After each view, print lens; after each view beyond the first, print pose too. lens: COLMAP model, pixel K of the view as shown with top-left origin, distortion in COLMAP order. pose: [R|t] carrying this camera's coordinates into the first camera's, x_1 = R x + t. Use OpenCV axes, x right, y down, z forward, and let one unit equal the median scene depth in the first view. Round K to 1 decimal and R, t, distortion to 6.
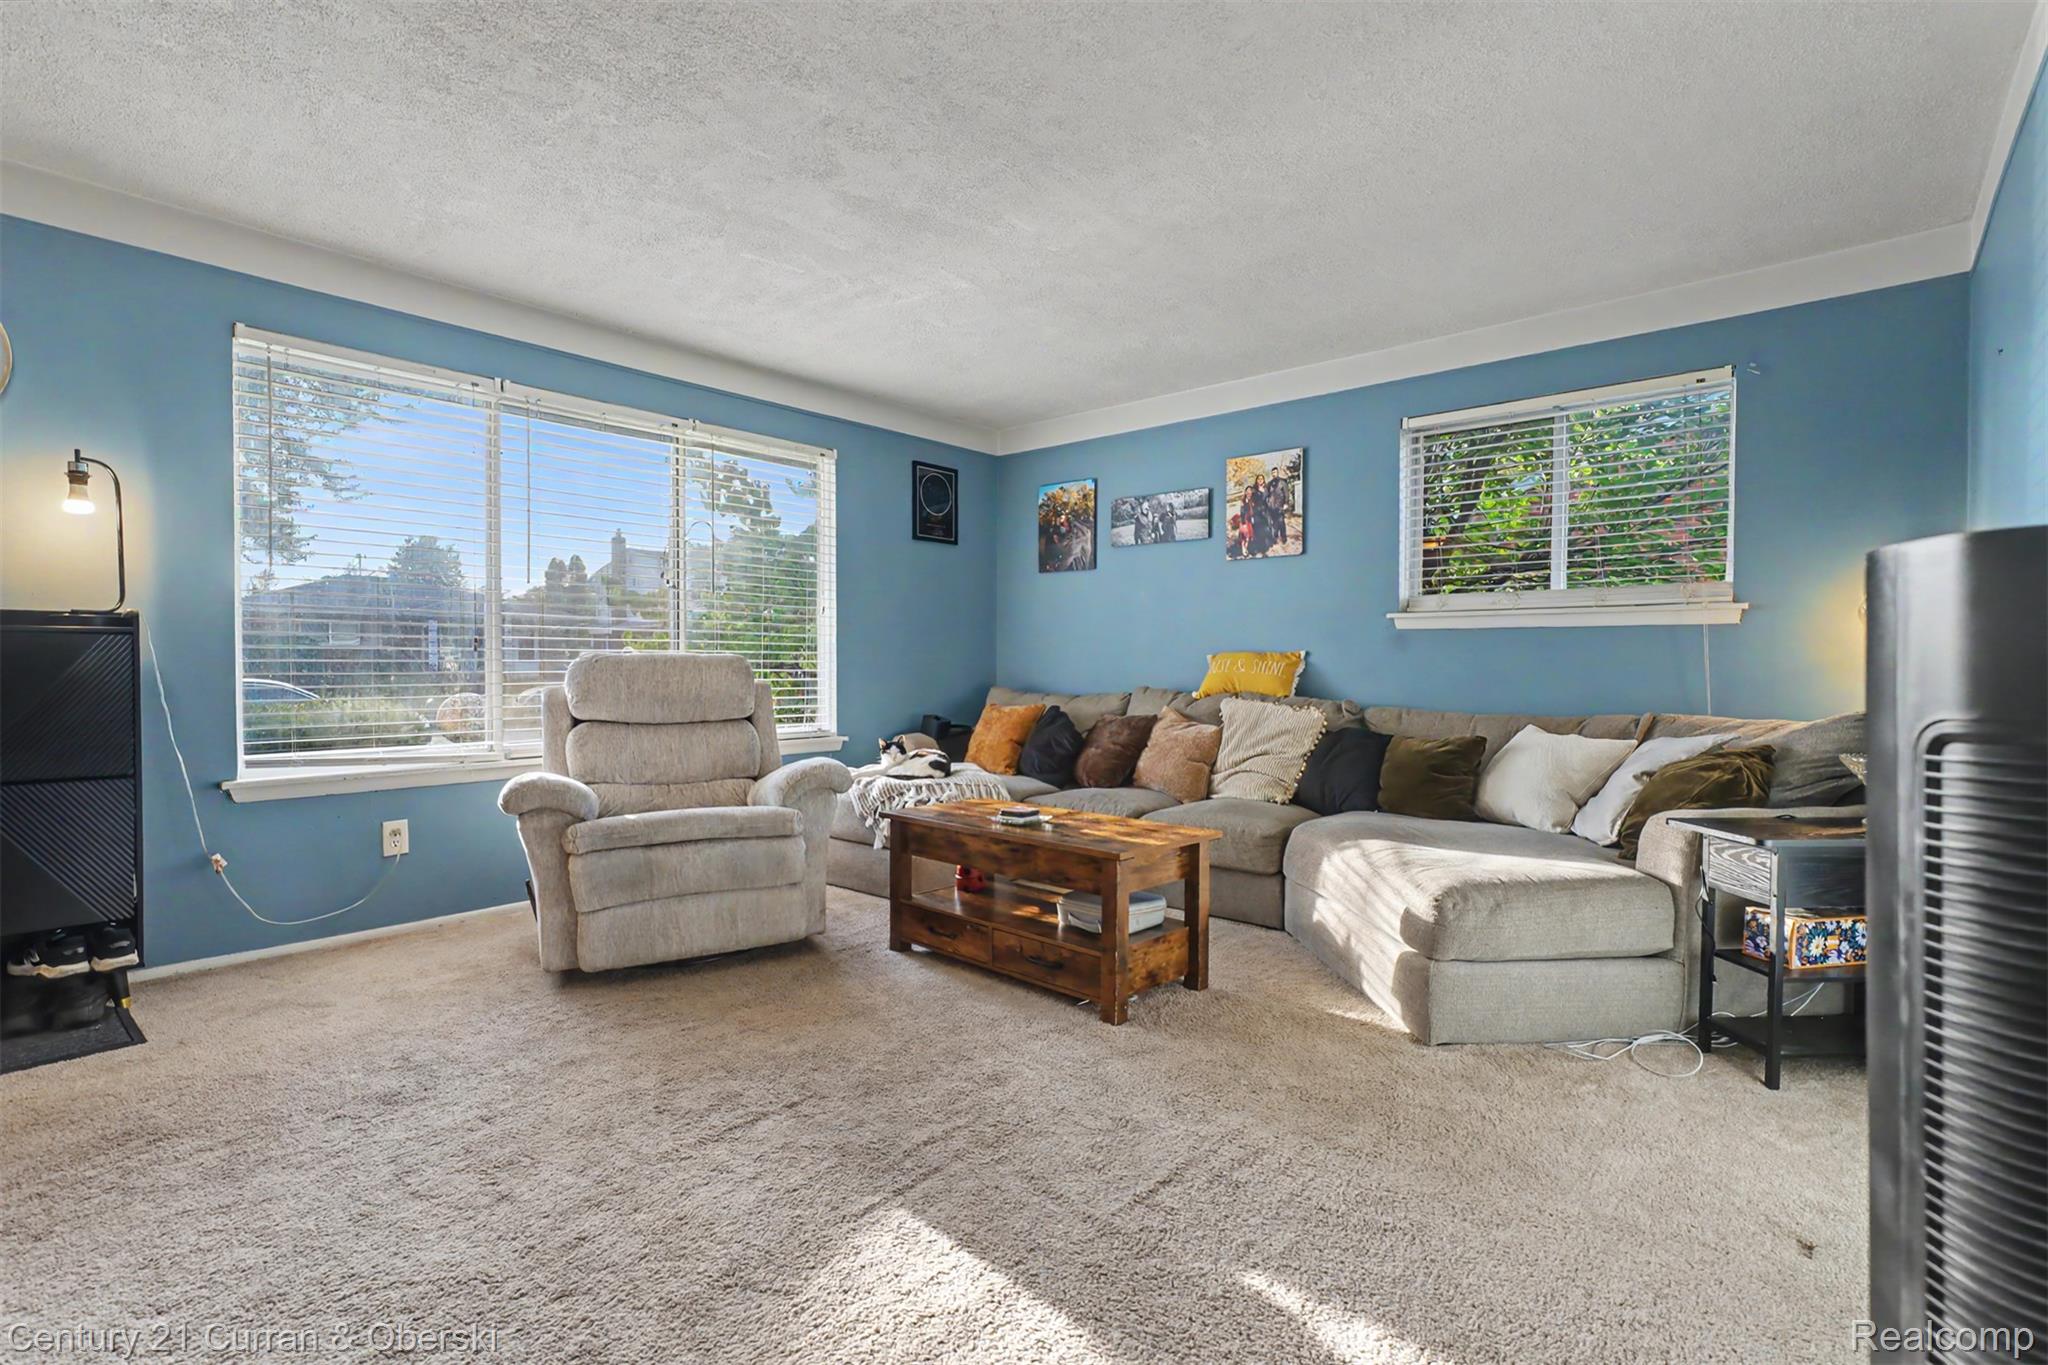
lens RADIAL K [[948.3, 0, 1027.8], [0, 948.3, 671.1], [0, 0, 1]] dist [0.001680, 0.000330]
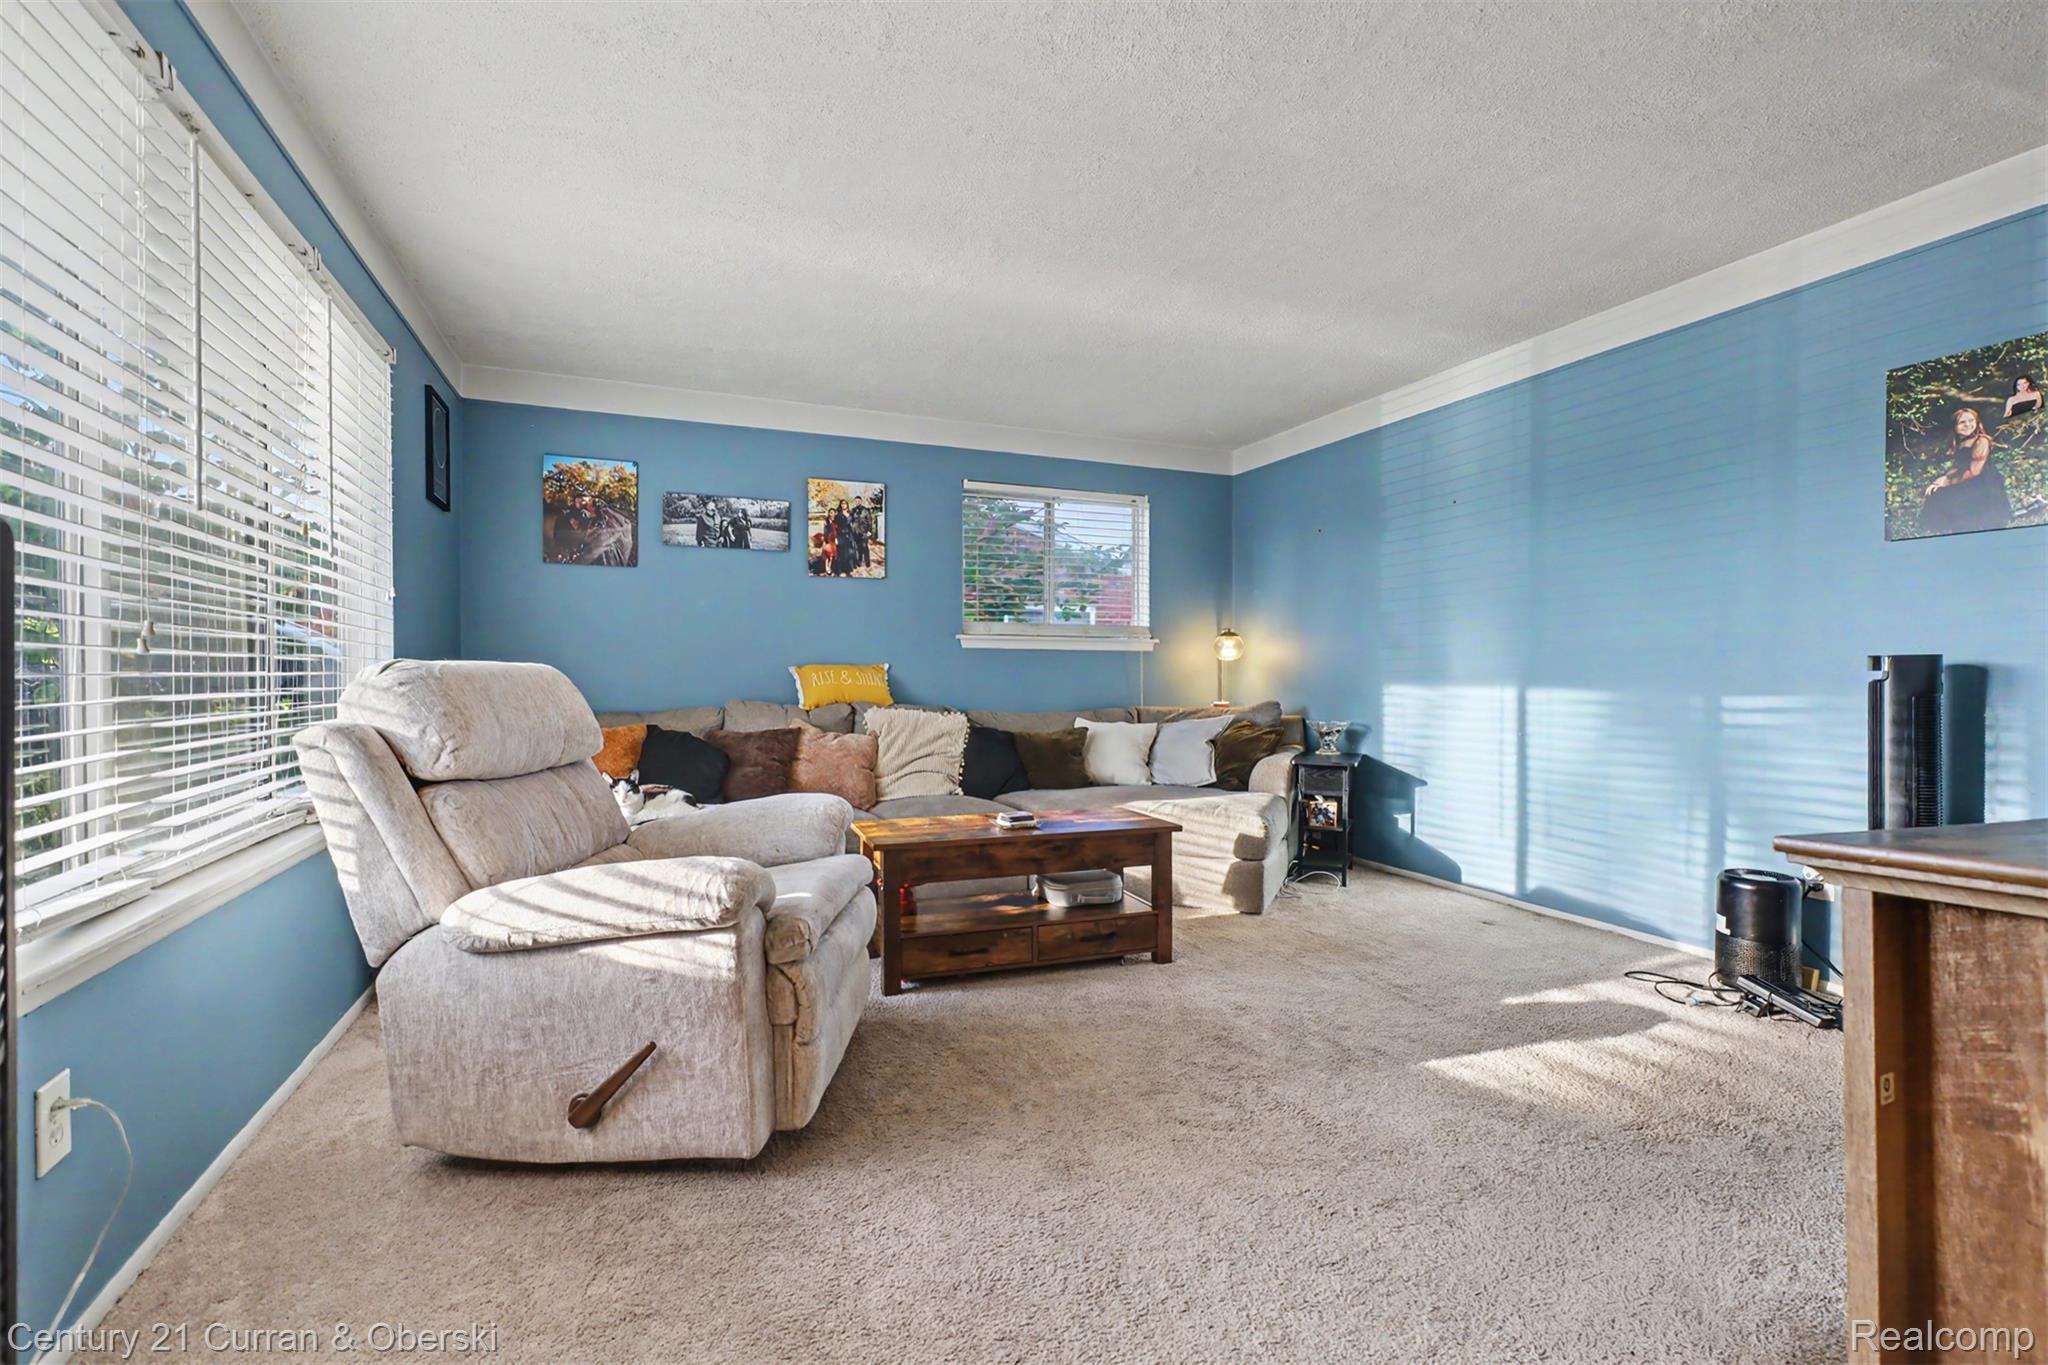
lens RADIAL K [[945.6, 0, 1024.0], [0, 945.6, 682.5], [0, 0, 1]] dist [-0.001080, 0.000119]
pose [[0.440038, -0.008651, 0.897937, -0.625696], [0.008444, 0.999949, 0.005496, -0.004492], [-0.897939, 0.005163, 0.440089, 0.346322]]
